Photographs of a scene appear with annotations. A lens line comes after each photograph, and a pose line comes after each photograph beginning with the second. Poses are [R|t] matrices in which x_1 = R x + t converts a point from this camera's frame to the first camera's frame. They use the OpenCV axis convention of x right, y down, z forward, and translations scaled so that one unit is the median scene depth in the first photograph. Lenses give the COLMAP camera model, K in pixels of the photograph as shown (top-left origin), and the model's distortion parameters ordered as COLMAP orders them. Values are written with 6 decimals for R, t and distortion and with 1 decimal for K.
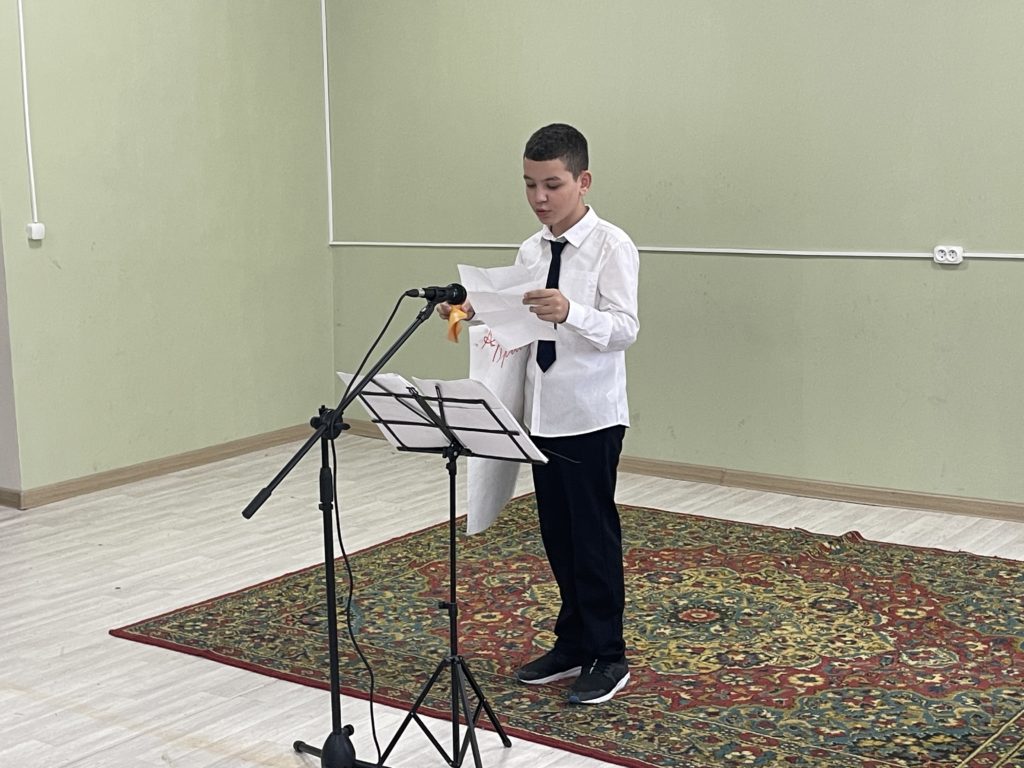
lens RADIAL K [[1613.6, 0, 522.8], [0, 1613.6, 360.8], [0, 0, 1]] dist [0.070986, 0.000000]
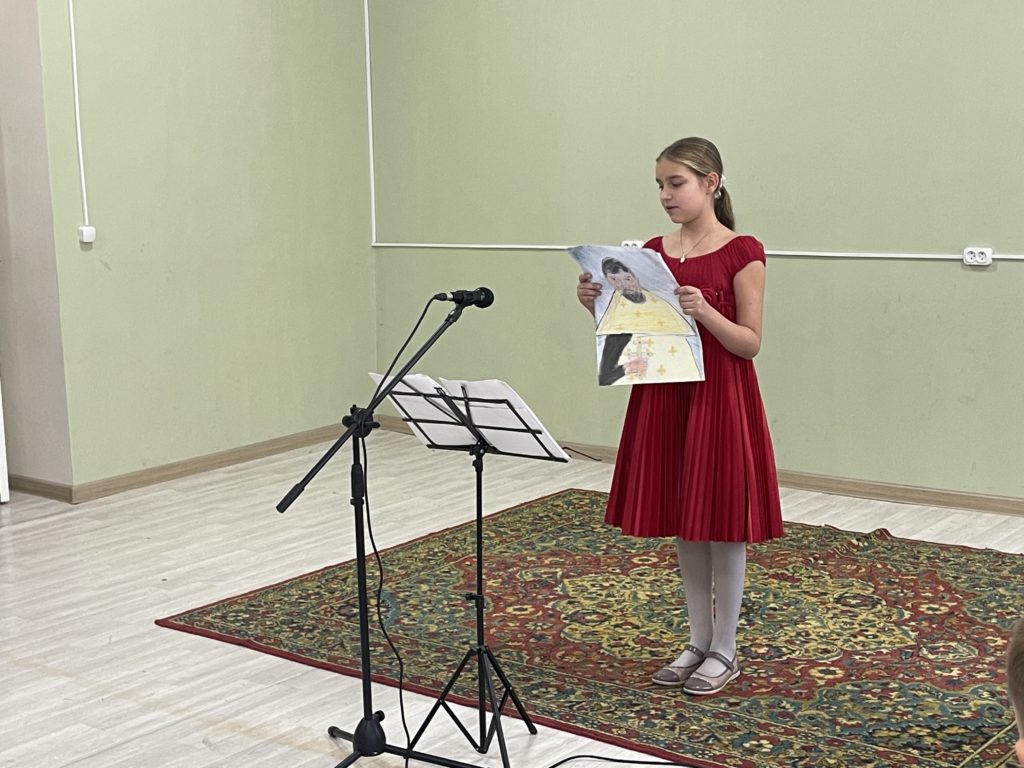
lens RADIAL K [[1613.6, 0, 523.8], [0, 1613.6, 365.2], [0, 0, 1]] dist [0.070986, 0.000000]
pose [[0.999478, 0.001314, -0.032276, 0.014851], [-0.001165, 0.999988, 0.004653, -0.002250], [0.032282, -0.004613, 0.999468, -0.029661]]
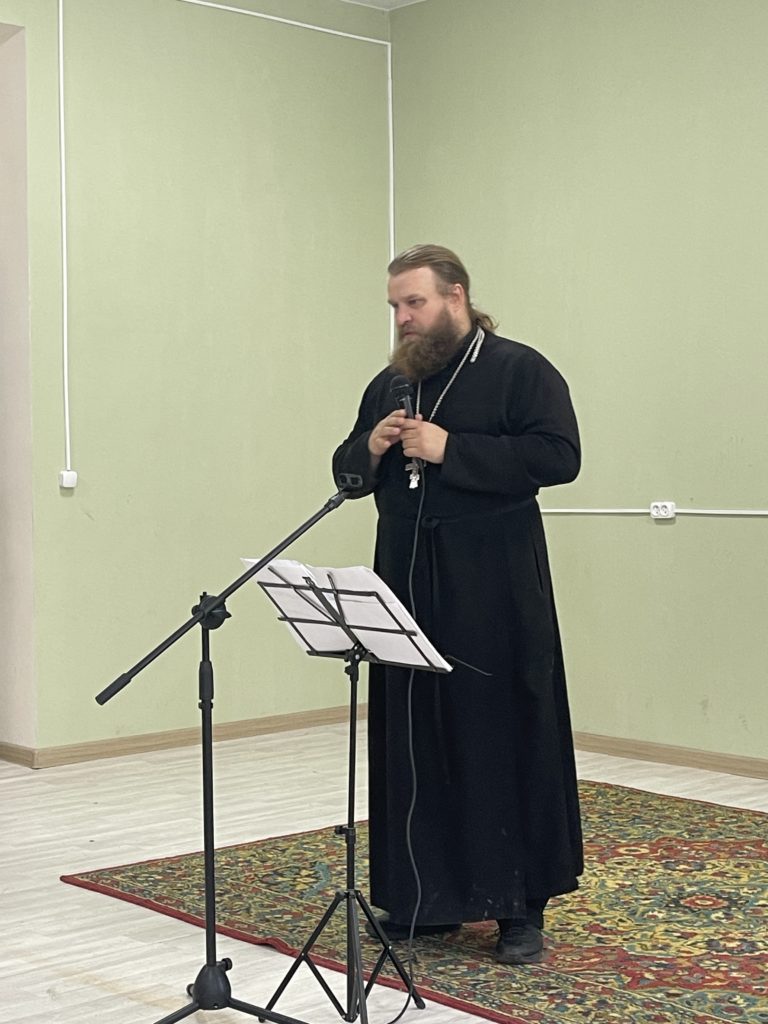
lens RADIAL K [[1721.1, 0, 379.1], [0, 1721.1, 505.0], [0, 0, 1]] dist [0.077059, 0.000000]
pose [[0.976827, 0.017120, -0.213344, 0.136738], [-0.044193, 0.991449, -0.122787, 0.071739], [0.209417, 0.129370, 0.969231, 0.050814]]
